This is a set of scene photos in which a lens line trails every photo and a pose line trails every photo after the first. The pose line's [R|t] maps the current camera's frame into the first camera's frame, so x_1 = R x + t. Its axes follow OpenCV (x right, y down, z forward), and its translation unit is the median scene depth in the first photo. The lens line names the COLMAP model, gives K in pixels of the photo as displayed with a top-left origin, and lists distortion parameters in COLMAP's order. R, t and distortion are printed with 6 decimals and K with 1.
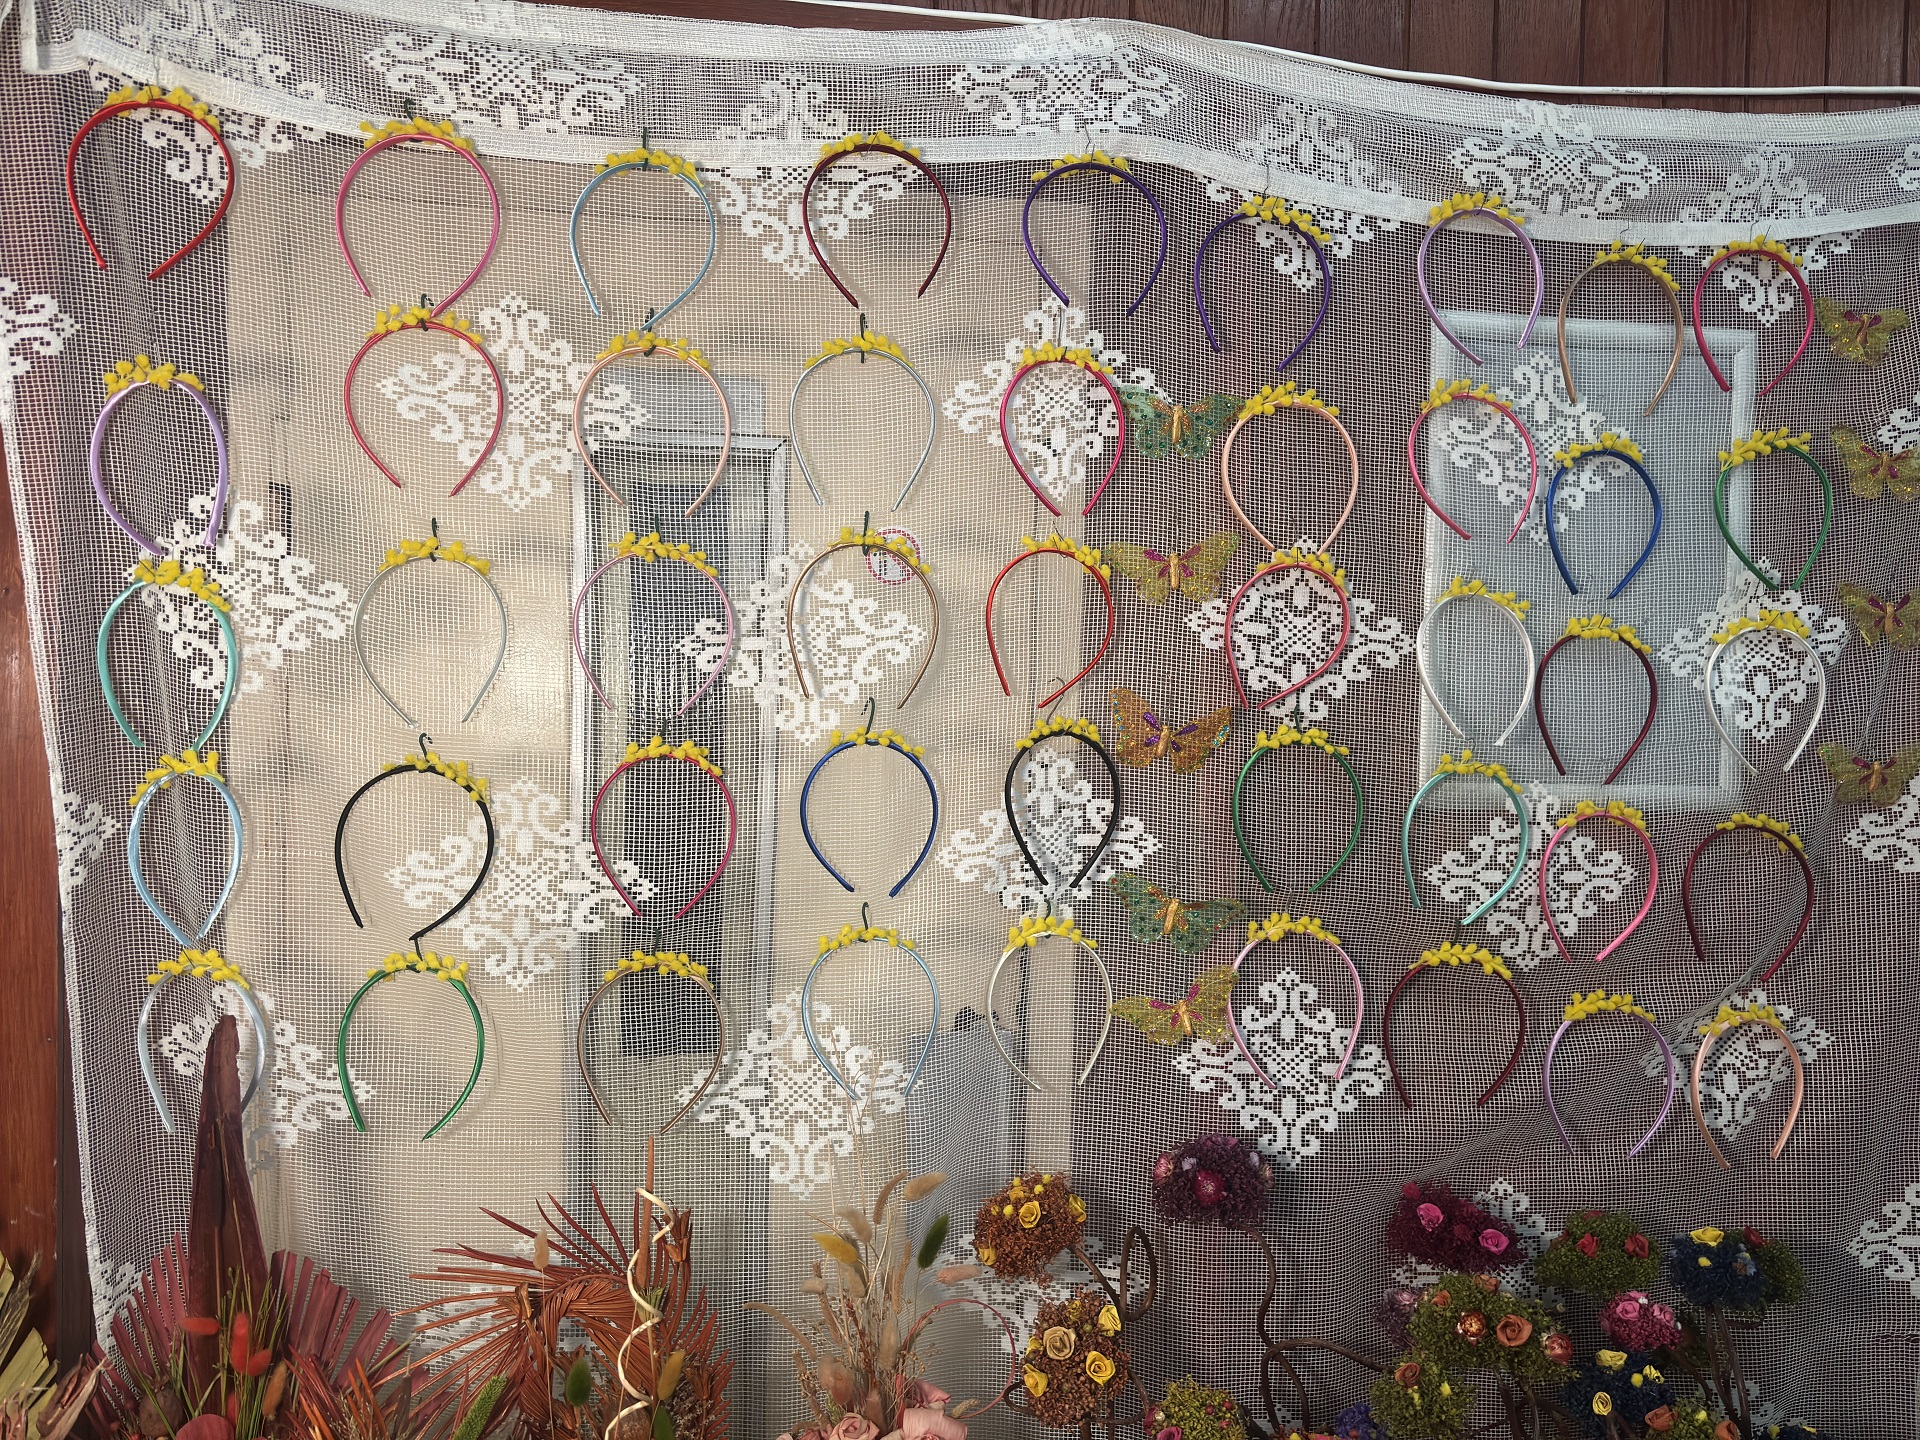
lens RADIAL K [[1464.0, 0, 960.0], [0, 1464.0, 720.0], [0, 0, 1]] dist [0.029078, -0.033742]
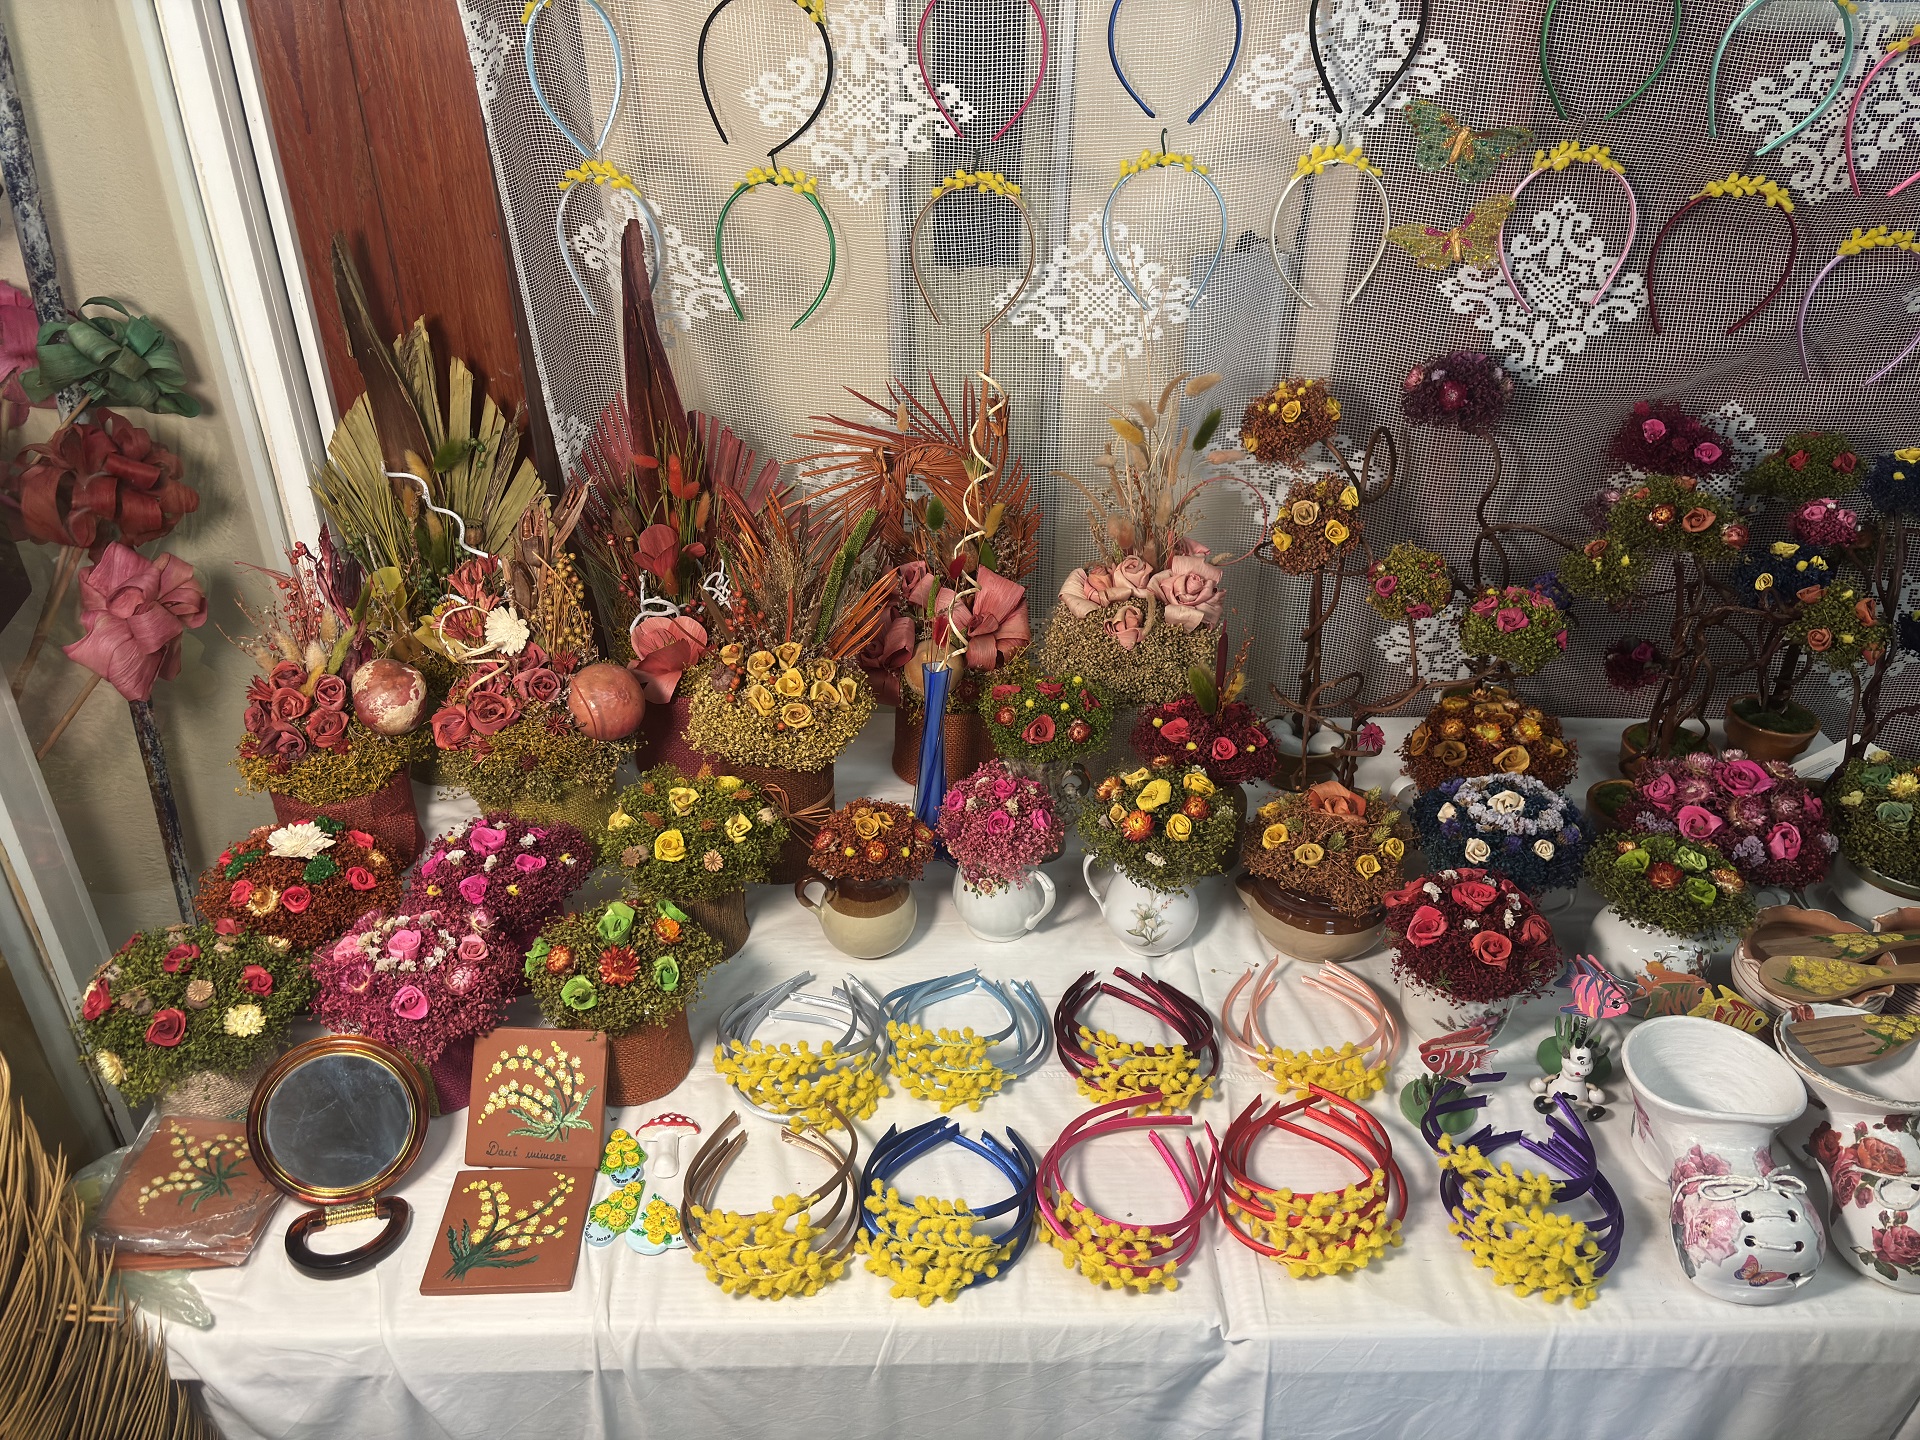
lens RADIAL K [[1509.6, 0, 945.9], [0, 1509.6, 715.1], [0, 0, 1]] dist [0.041501, -0.039703]
pose [[0.985115, 0.076680, -0.153849, -0.018960], [0.007749, 0.874278, 0.485363, -0.042489], [0.171725, -0.479330, 0.860670, -0.206102]]
